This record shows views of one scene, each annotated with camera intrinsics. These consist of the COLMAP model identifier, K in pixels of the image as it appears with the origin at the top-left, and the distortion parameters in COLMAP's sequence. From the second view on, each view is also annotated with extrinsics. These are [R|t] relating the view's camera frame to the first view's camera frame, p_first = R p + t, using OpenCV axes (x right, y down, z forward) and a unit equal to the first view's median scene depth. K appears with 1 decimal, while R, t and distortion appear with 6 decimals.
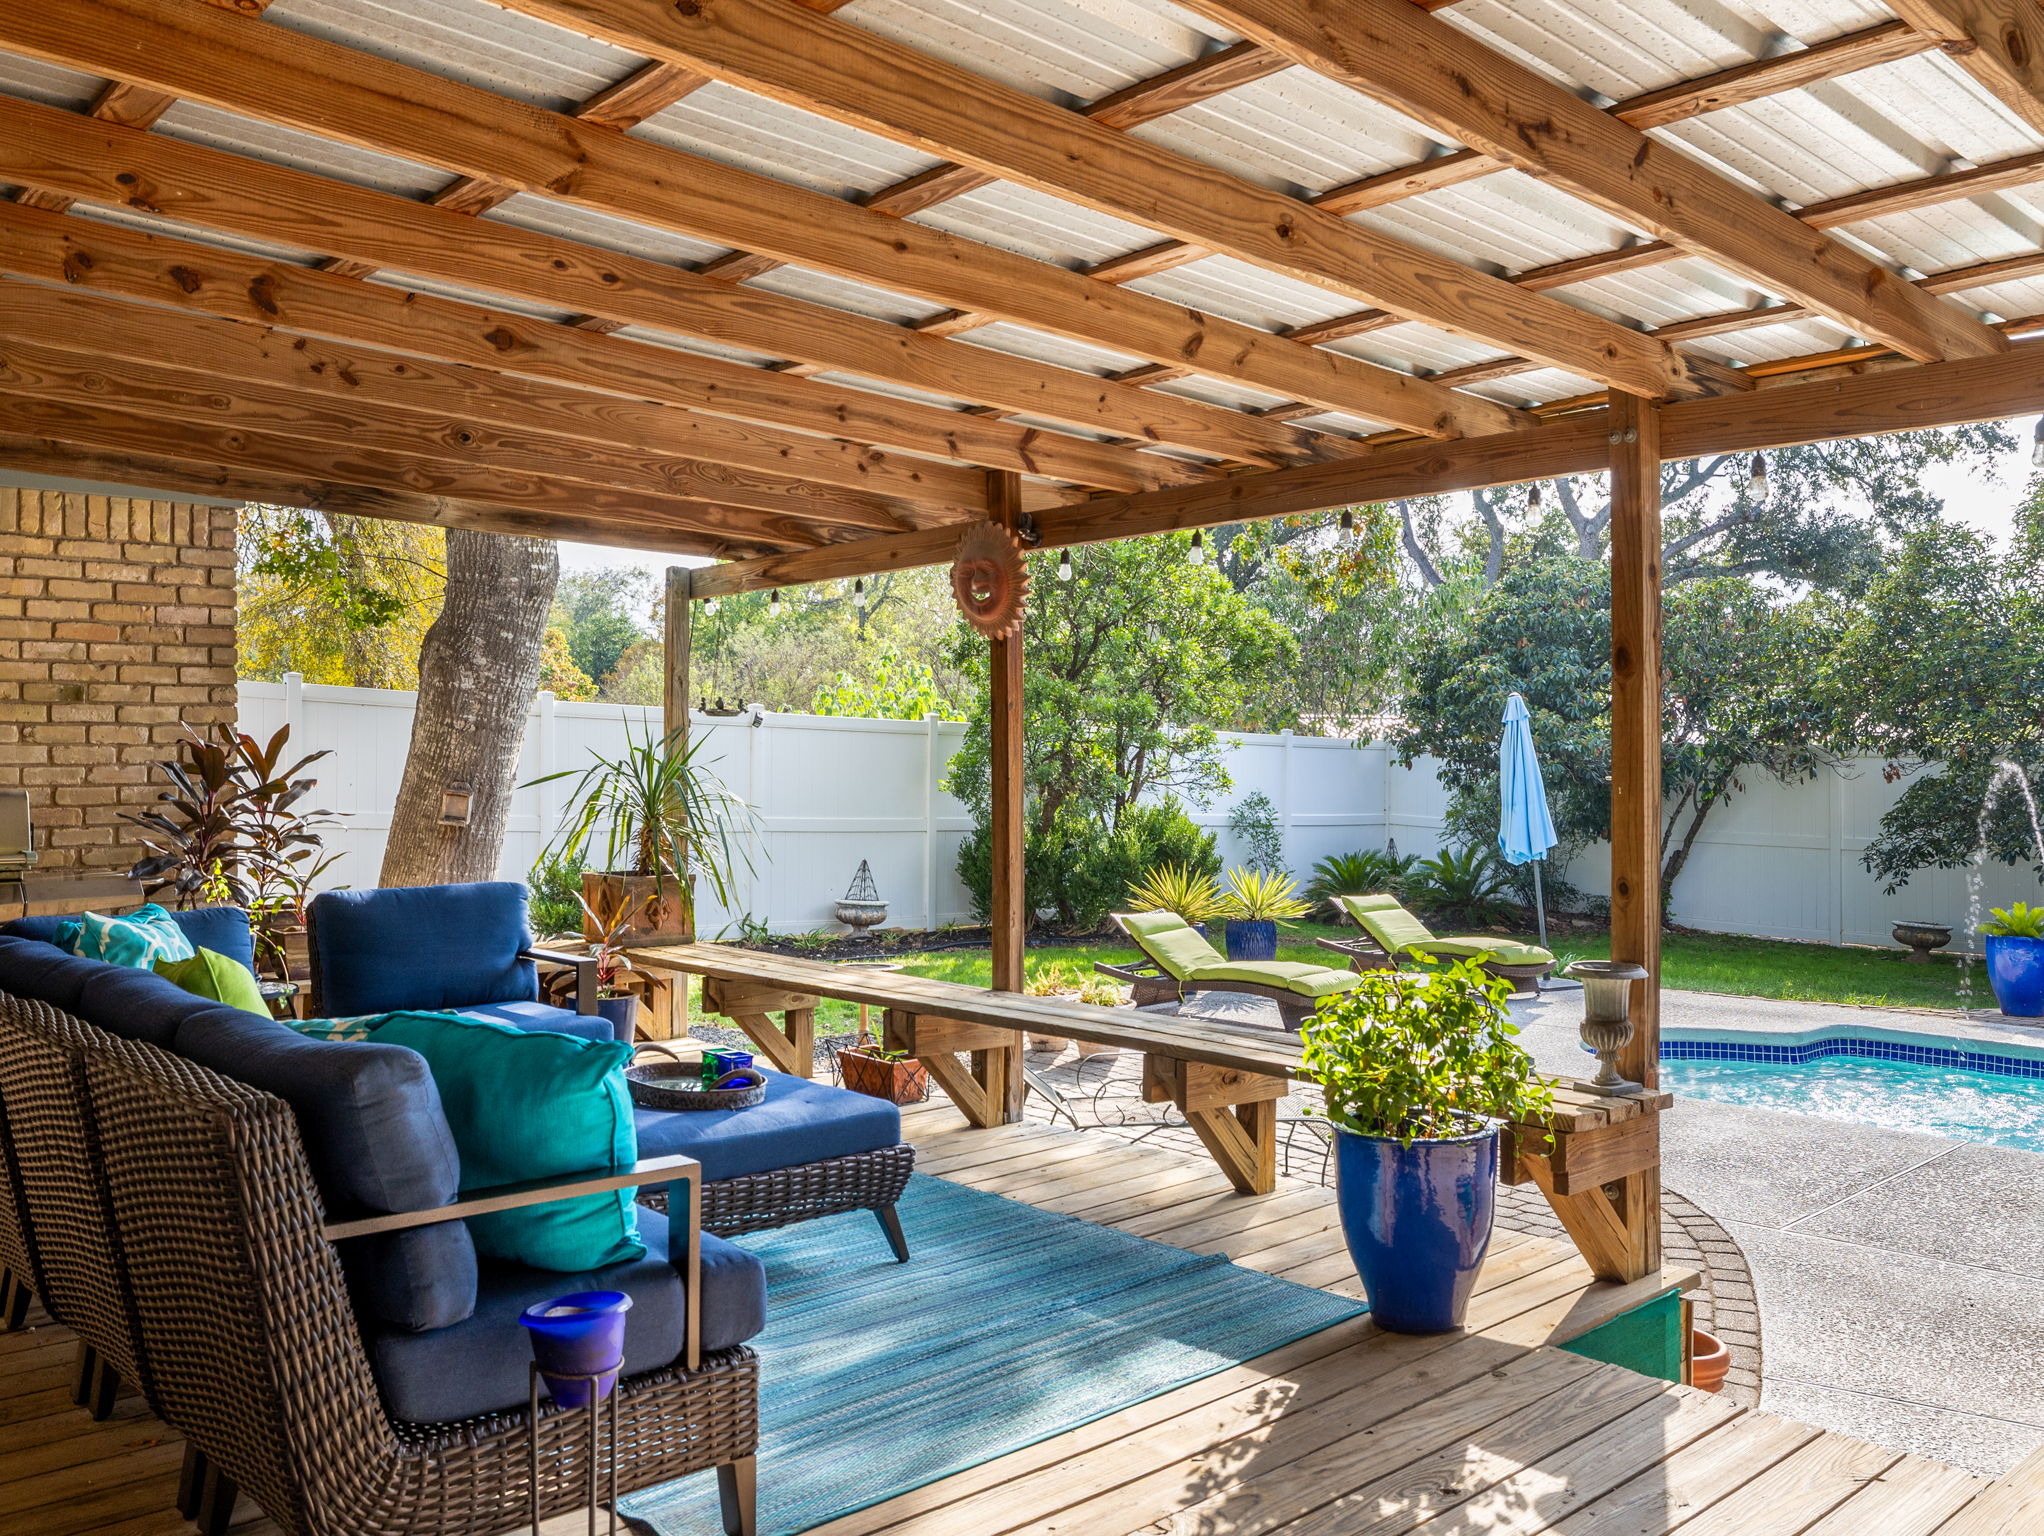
lens RADIAL K [[1764.7, 0, 1022.0], [0, 1764.7, 768.0], [0, 0, 1]] dist [0.002475, -0.006335]
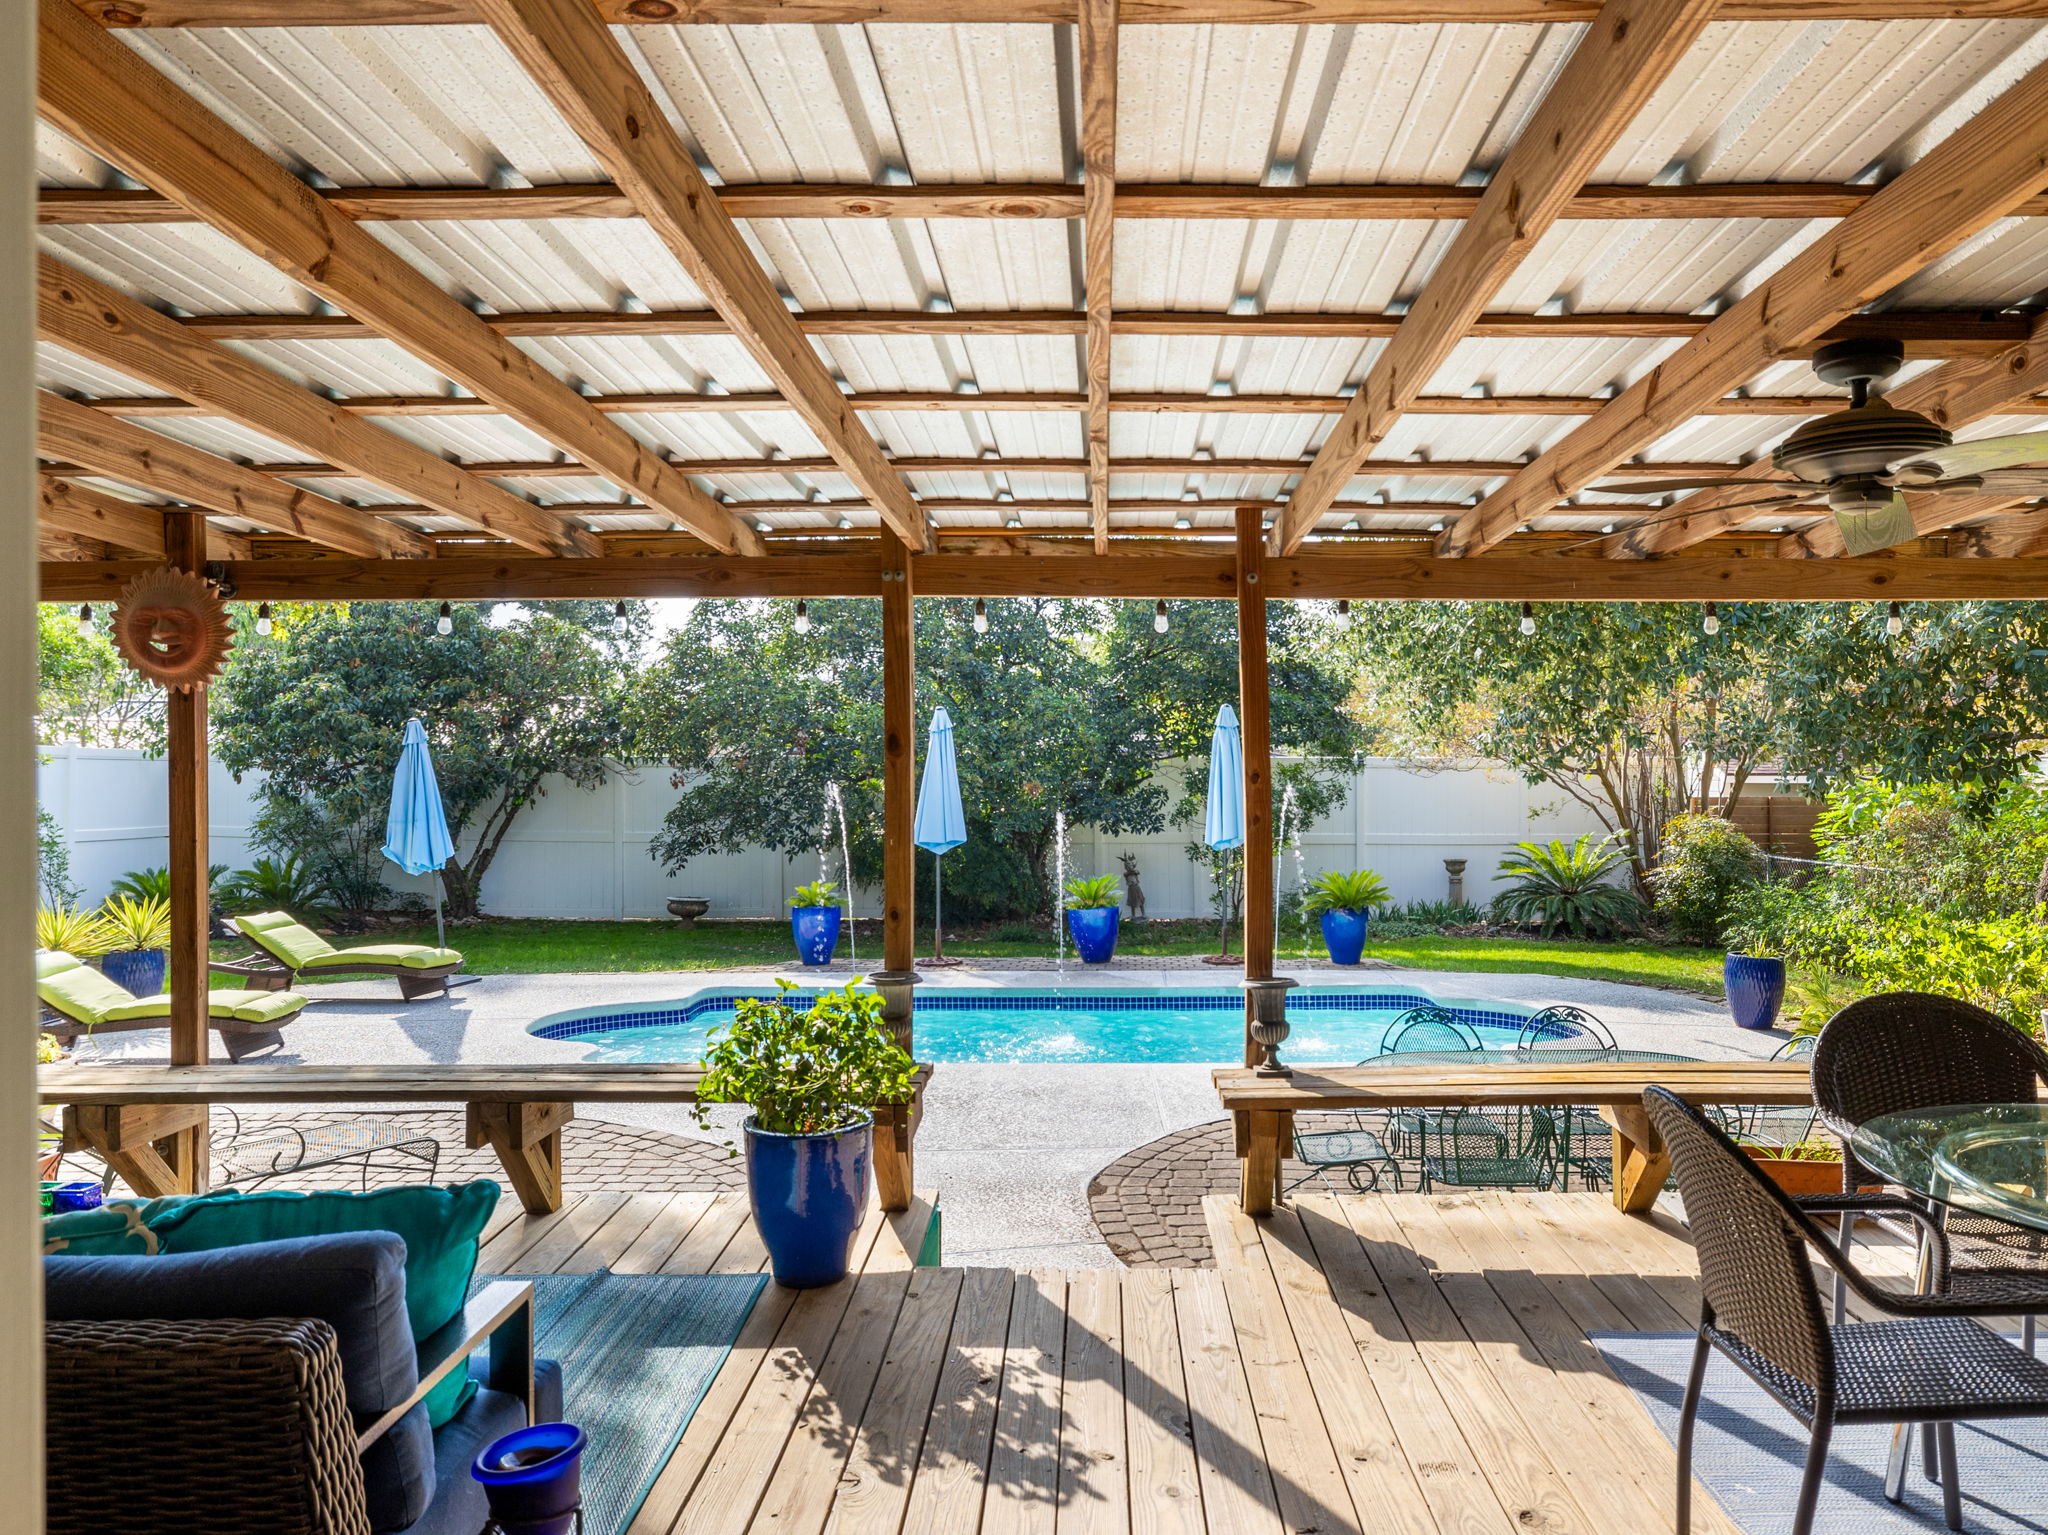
lens RADIAL K [[1639.9, 0, 1024.0], [0, 1639.9, 767.5], [0, 0, 1]] dist [-0.003528, -0.007304]
pose [[0.639489, -0.019236, 0.768559, -0.394833], [0.002961, 0.999741, 0.022558, -0.051674], [-0.768794, -0.012150, 0.639381, 0.098118]]
